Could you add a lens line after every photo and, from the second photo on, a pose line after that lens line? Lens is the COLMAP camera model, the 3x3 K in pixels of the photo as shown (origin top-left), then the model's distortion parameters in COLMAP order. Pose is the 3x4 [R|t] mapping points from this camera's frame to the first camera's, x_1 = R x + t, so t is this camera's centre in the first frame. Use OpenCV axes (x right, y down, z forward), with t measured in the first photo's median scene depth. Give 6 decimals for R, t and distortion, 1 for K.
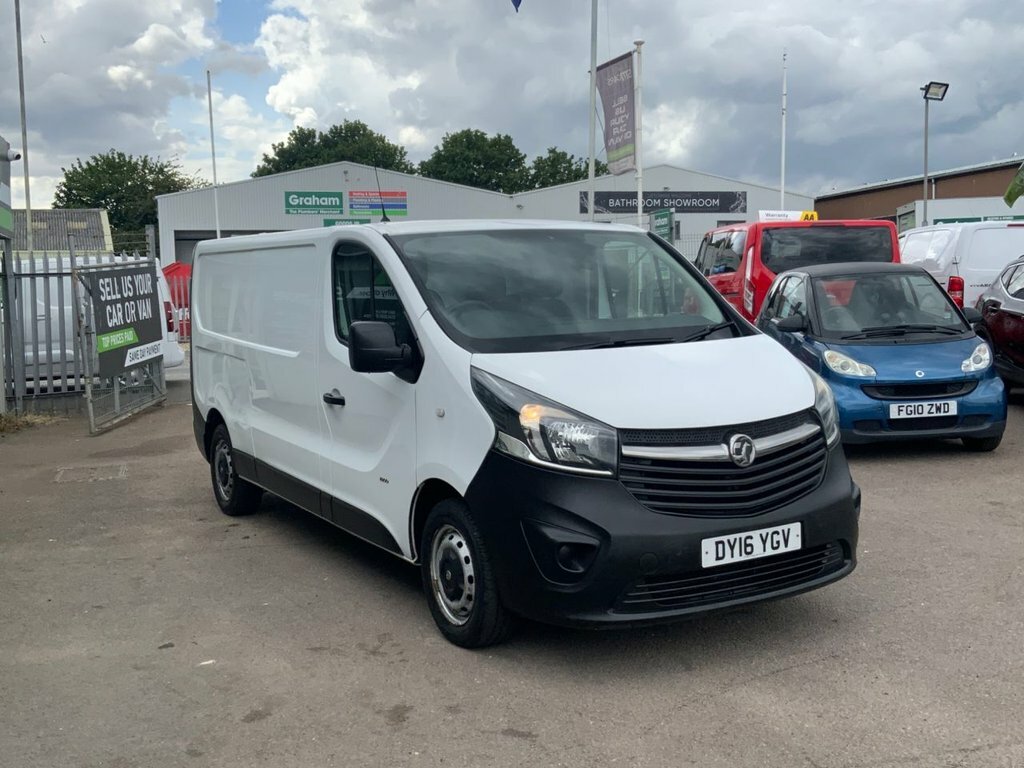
lens RADIAL K [[1188.1, 0, 501.3], [0, 1188.1, 389.5], [0, 0, 1]] dist [0.056953, 0.000000]
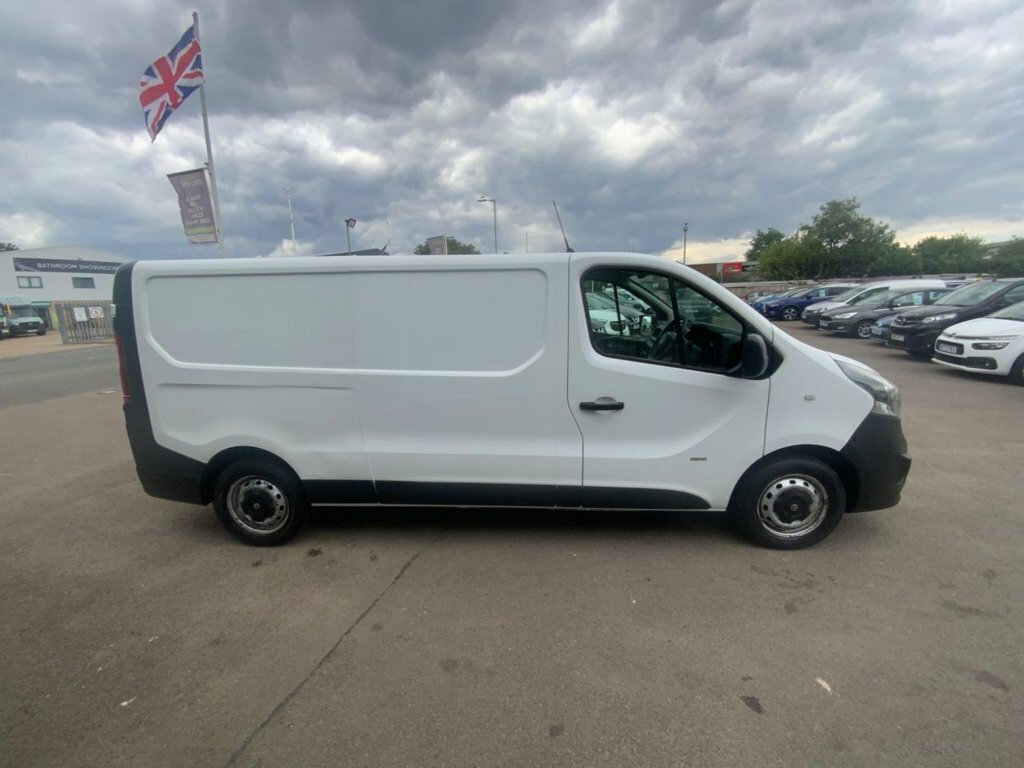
lens RADIAL K [[424.3, 0, 522.6], [0, 424.3, 386.2], [0, 0, 1]] dist [-0.003325, -0.005093]
pose [[0.523559, -0.164216, 0.836014, -0.247533], [0.088827, 0.986422, 0.138132, -0.035444], [-0.847346, 0.001941, 0.531038, 0.400835]]
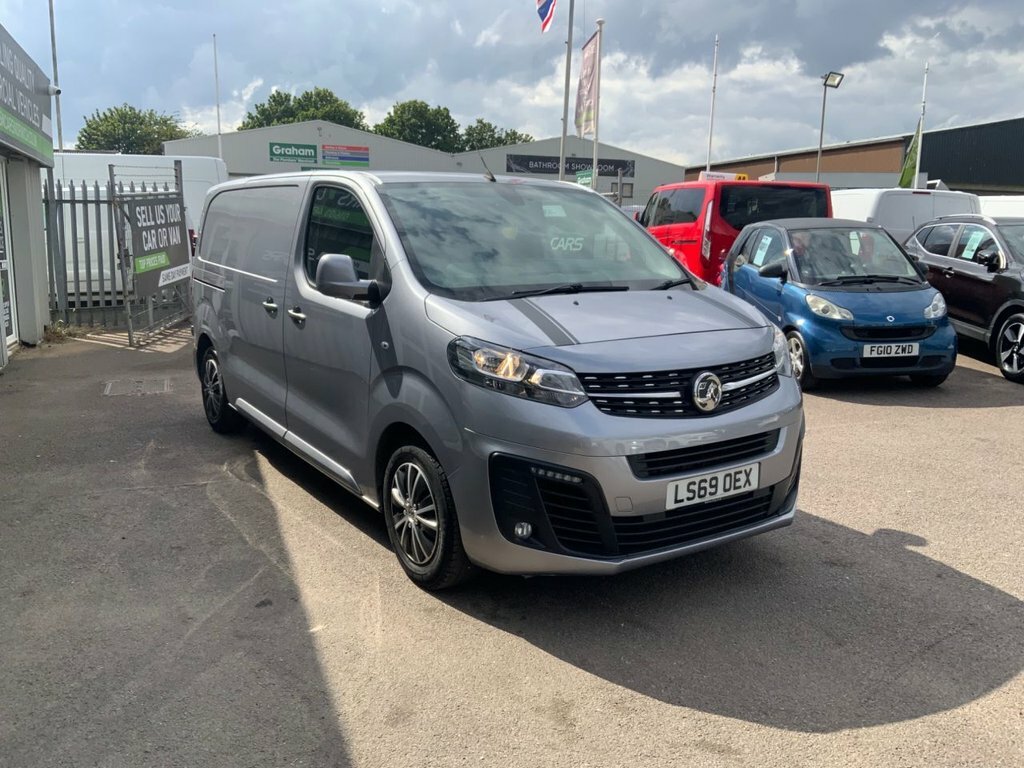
lens RADIAL K [[891.9, 0, 500.6], [0, 891.9, 386.4], [0, 0, 1]] dist [0.040986, -0.090619]
pose [[0.995814, 0.022971, 0.088465, -0.066230], [-0.030651, 0.995785, 0.086449, -0.008092], [-0.086107, -0.088799, 0.992321, 0.125975]]
